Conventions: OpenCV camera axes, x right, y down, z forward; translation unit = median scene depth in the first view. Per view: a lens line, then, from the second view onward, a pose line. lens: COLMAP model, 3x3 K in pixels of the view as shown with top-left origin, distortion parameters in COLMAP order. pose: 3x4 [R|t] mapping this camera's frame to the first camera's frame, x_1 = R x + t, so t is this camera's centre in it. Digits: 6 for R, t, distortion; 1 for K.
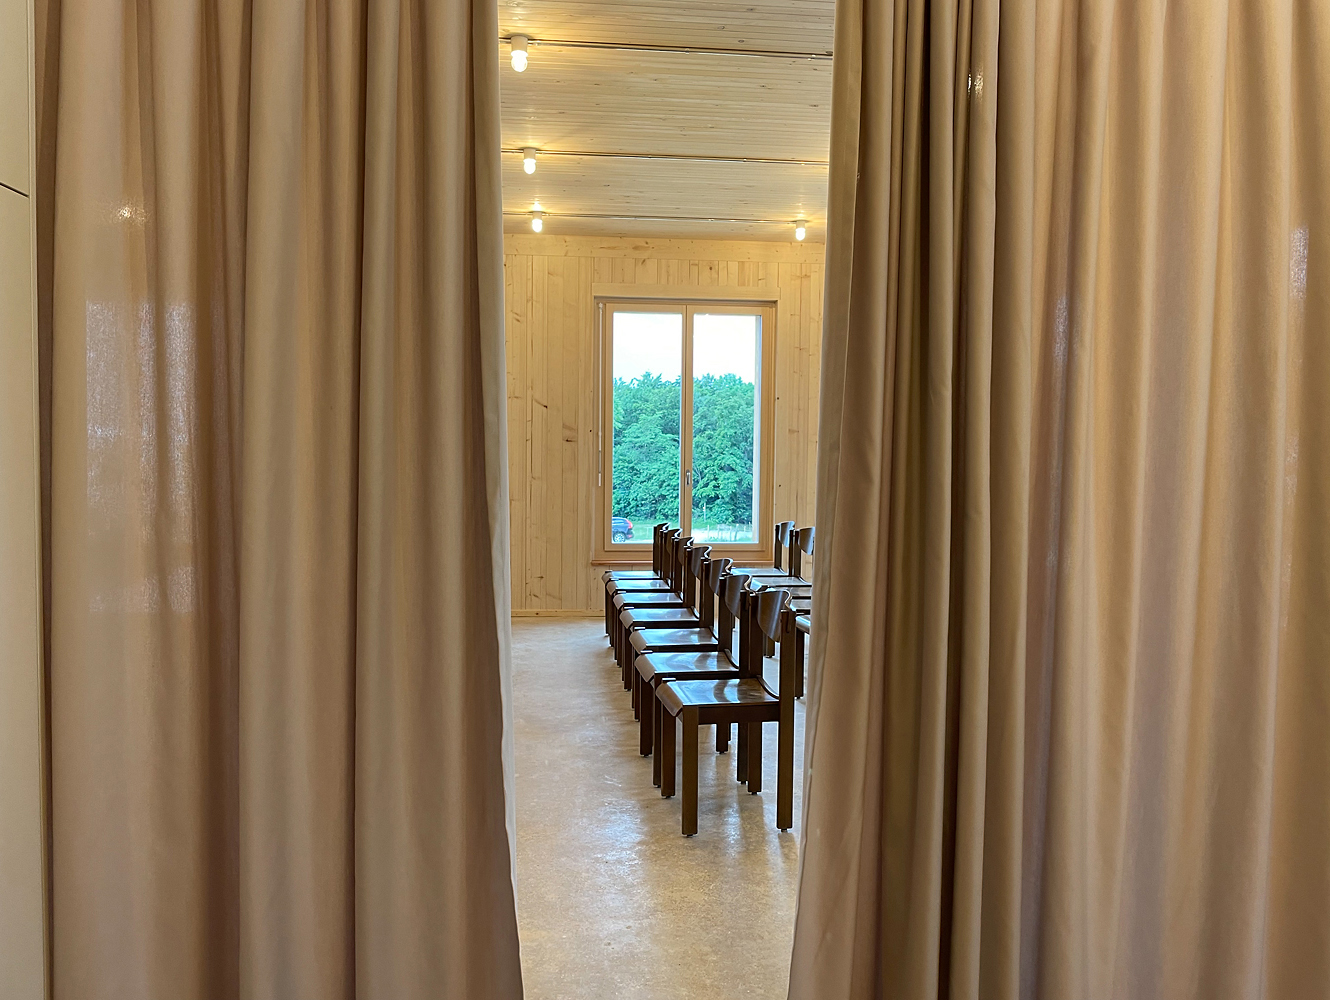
lens RADIAL K [[1043.5, 0, 663.2], [0, 1043.5, 487.6], [0, 0, 1]] dist [0.095295, -0.087021]
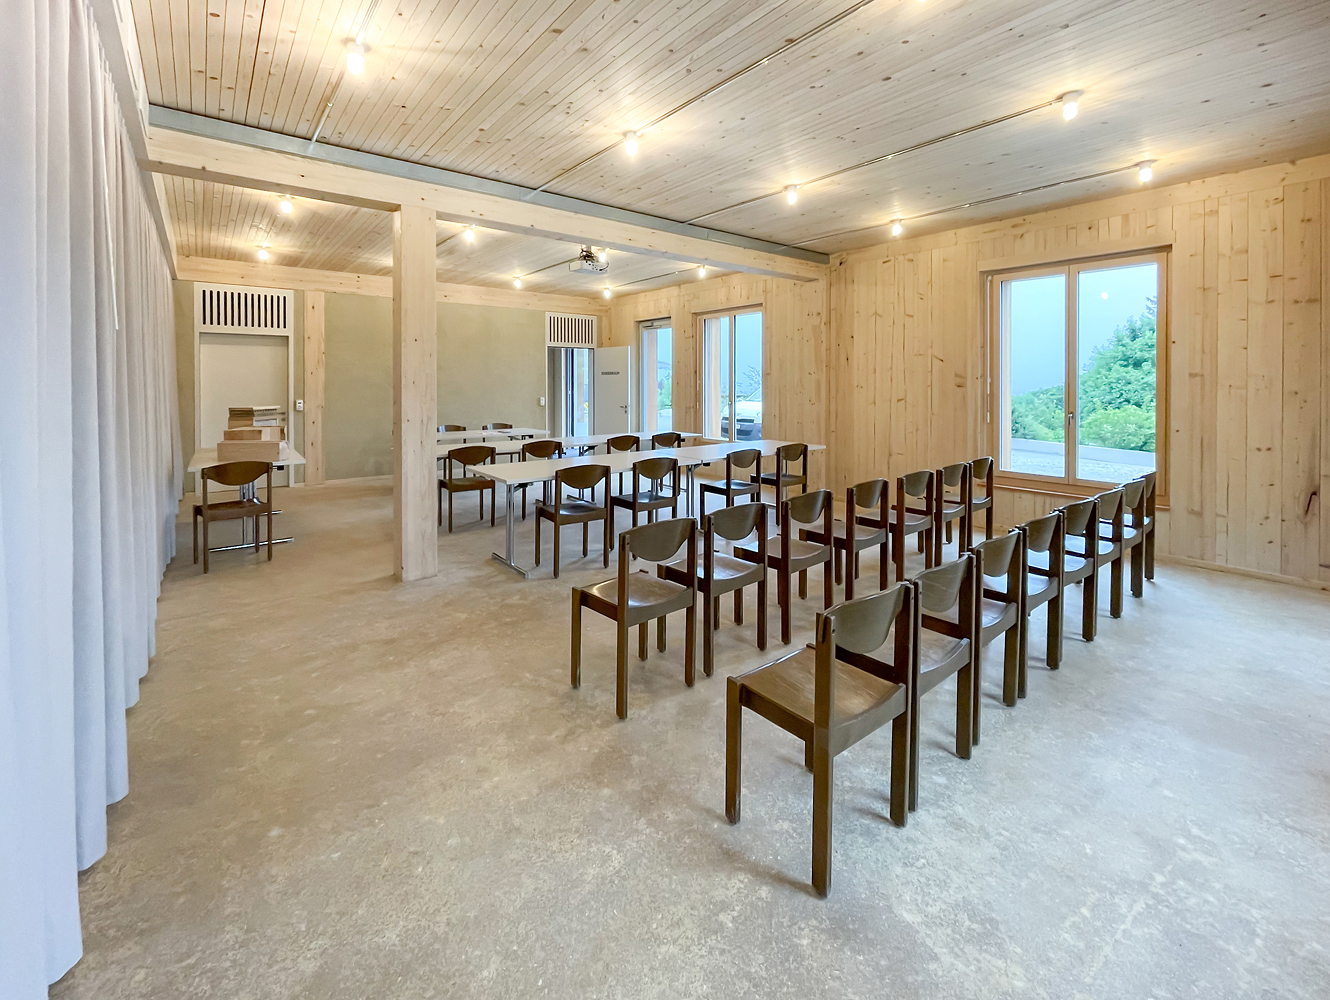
lens RADIAL K [[577.6, 0, 660.5], [0, 577.6, 398.8], [0, 0, 1]] dist [-0.002615, -0.000364]
pose [[0.549134, 0.011832, -0.835651, 0.370239], [-0.027824, 0.999604, -0.004130, -0.019335], [0.835271, 0.025519, 0.549246, 0.361883]]
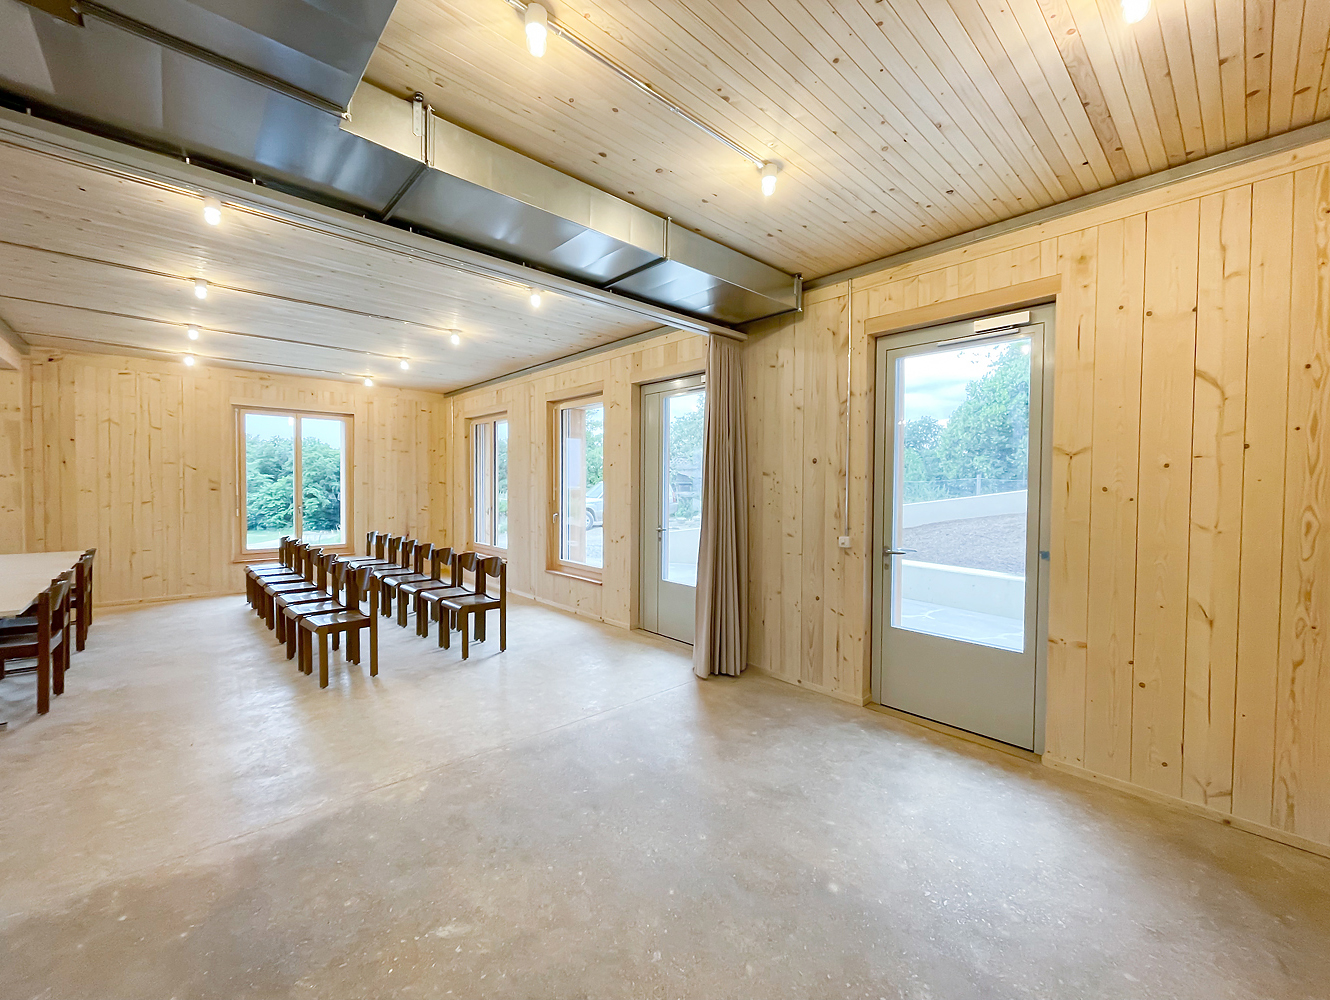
lens RADIAL K [[539.7, 0, 662.0], [0, 539.7, 496.8], [0, 0, 1]] dist [-0.000953, 0.000108]
pose [[0.803709, -0.018366, 0.594739, -0.033675], [0.026147, 0.999648, -0.004463, -0.013318], [-0.594448, 0.019138, 0.803906, -0.137929]]
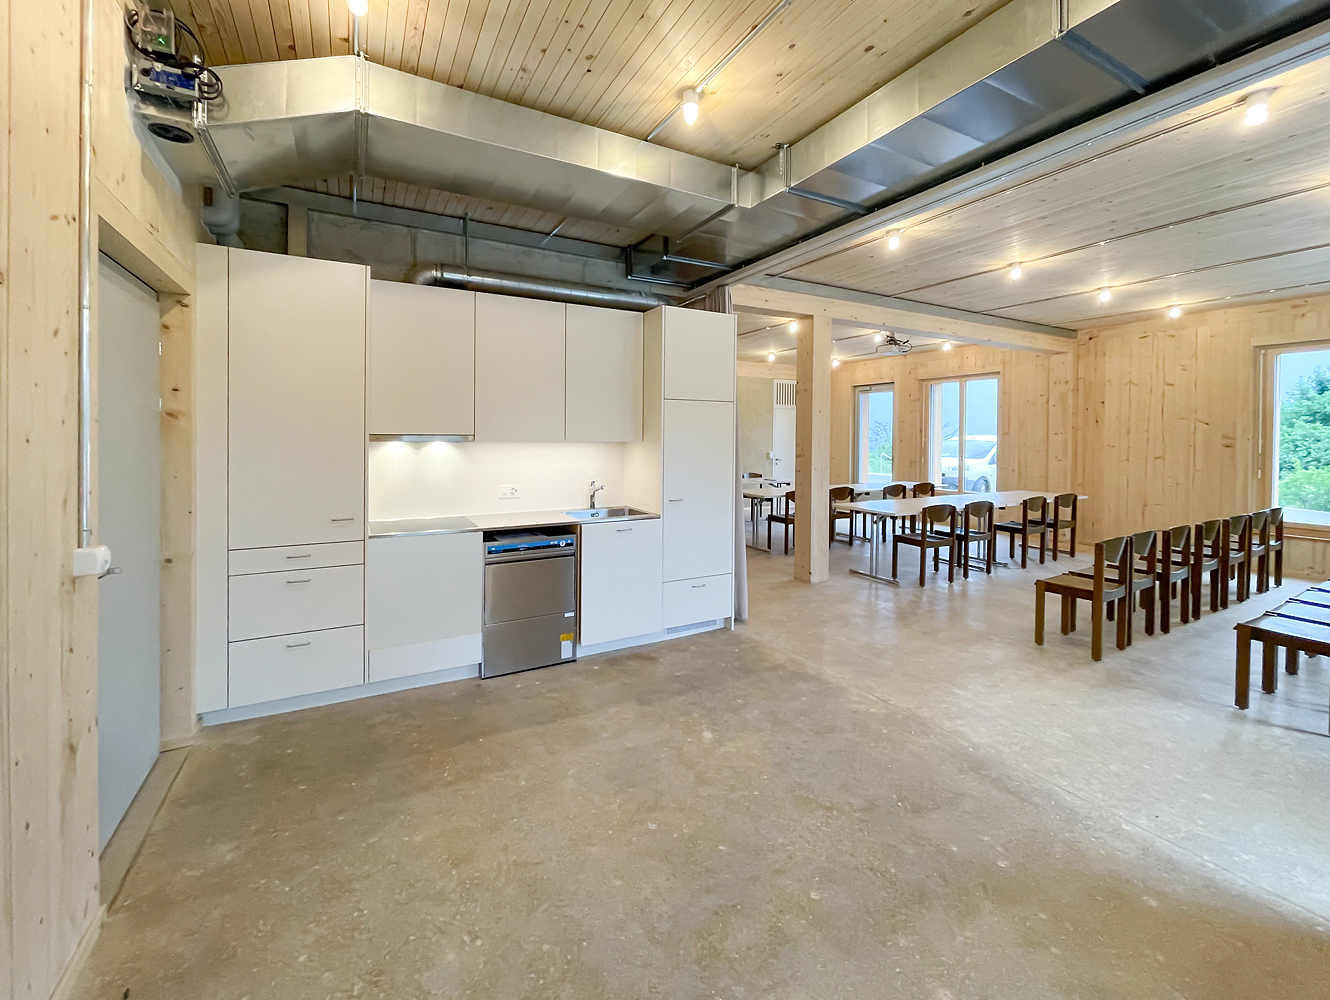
lens RADIAL K [[560.0, 0, 666.3], [0, 560.0, 449.8], [0, 0, 1]] dist [0.003379, 0.001327]
pose [[0.404361, 0.012269, -0.914517, 0.385521], [-0.038229, 0.999263, -0.003498, -0.008197], [0.913800, 0.036375, 0.404532, -0.058292]]
